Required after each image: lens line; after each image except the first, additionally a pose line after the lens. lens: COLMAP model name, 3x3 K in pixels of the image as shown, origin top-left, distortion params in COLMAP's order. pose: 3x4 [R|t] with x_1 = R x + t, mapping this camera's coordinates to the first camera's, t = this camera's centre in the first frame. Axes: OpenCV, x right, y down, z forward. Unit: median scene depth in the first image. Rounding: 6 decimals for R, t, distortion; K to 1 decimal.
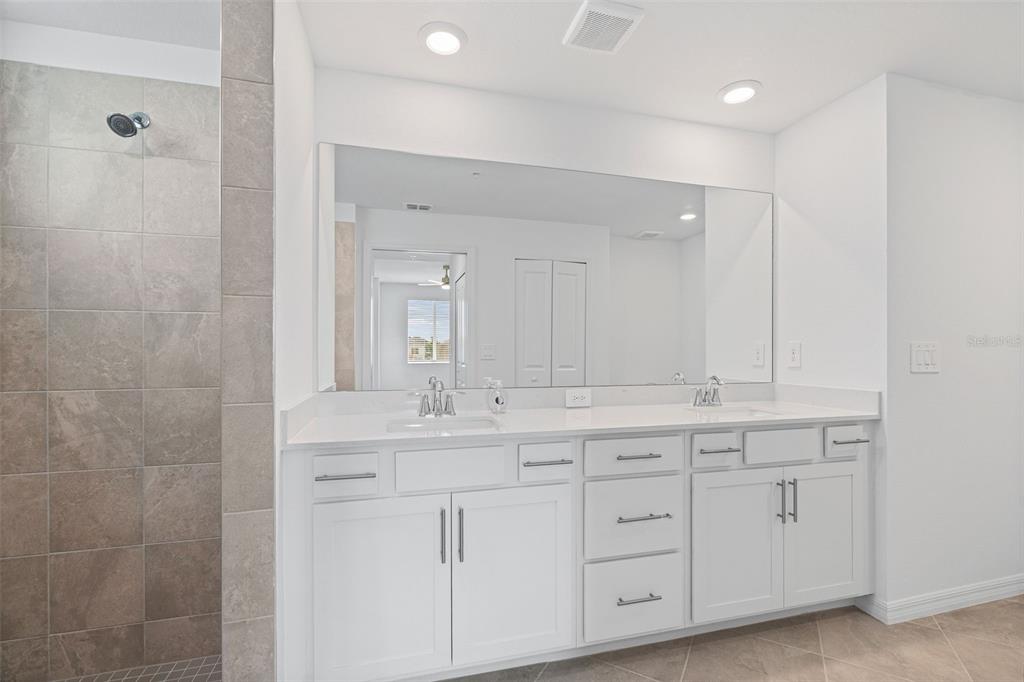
lens RADIAL K [[462.9, 0, 510.0], [0, 462.9, 341.4], [0, 0, 1]] dist [-0.003753, -0.000116]
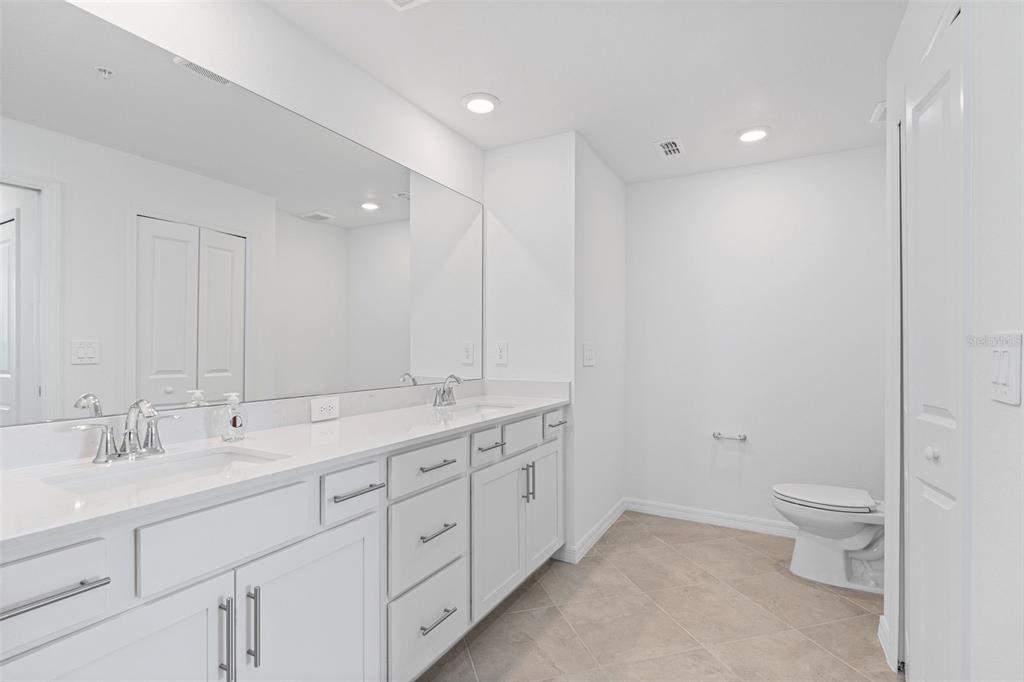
lens RADIAL K [[497.2, 0, 516.3], [0, 497.2, 342.9], [0, 0, 1]] dist [-0.001882, -0.000069]
pose [[0.677522, 0.006832, 0.735471, -0.320235], [-0.013354, 0.999906, 0.003013, 0.000232], [-0.735381, -0.011862, 0.677550, 0.201682]]
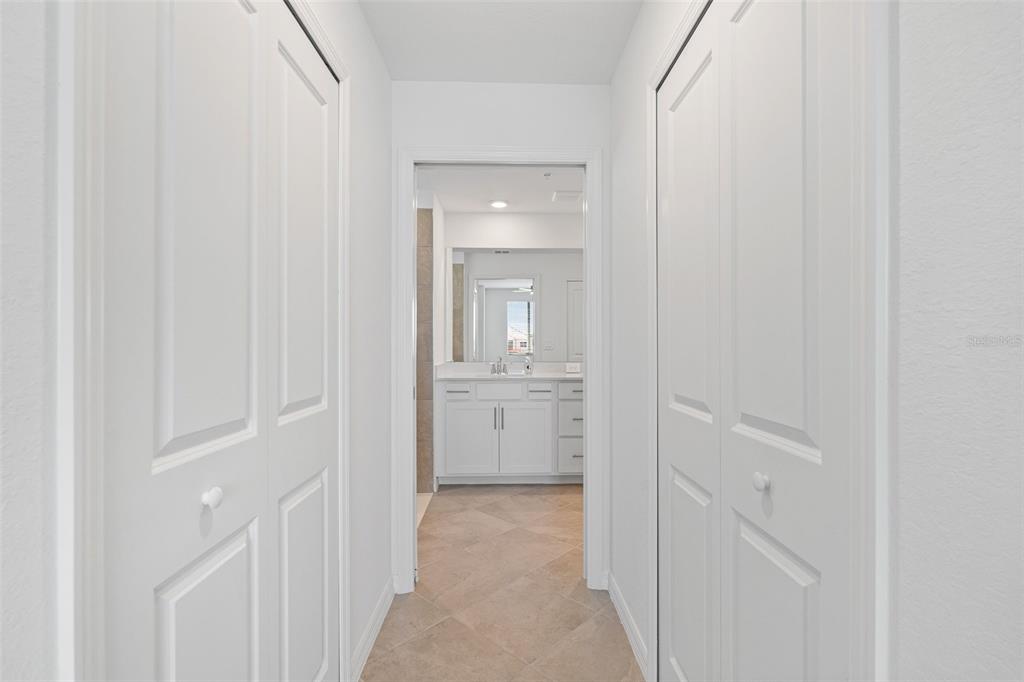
lens RADIAL K [[497.2, 0, 516.3], [0, 497.2, 342.9], [0, 0, 1]] dist [-0.001882, -0.000069]
pose [[0.974213, 0.003862, -0.225597, 0.466965], [0.000031, 0.999851, 0.017249, -0.021351], [0.225630, -0.016812, 0.974068, -1.292680]]
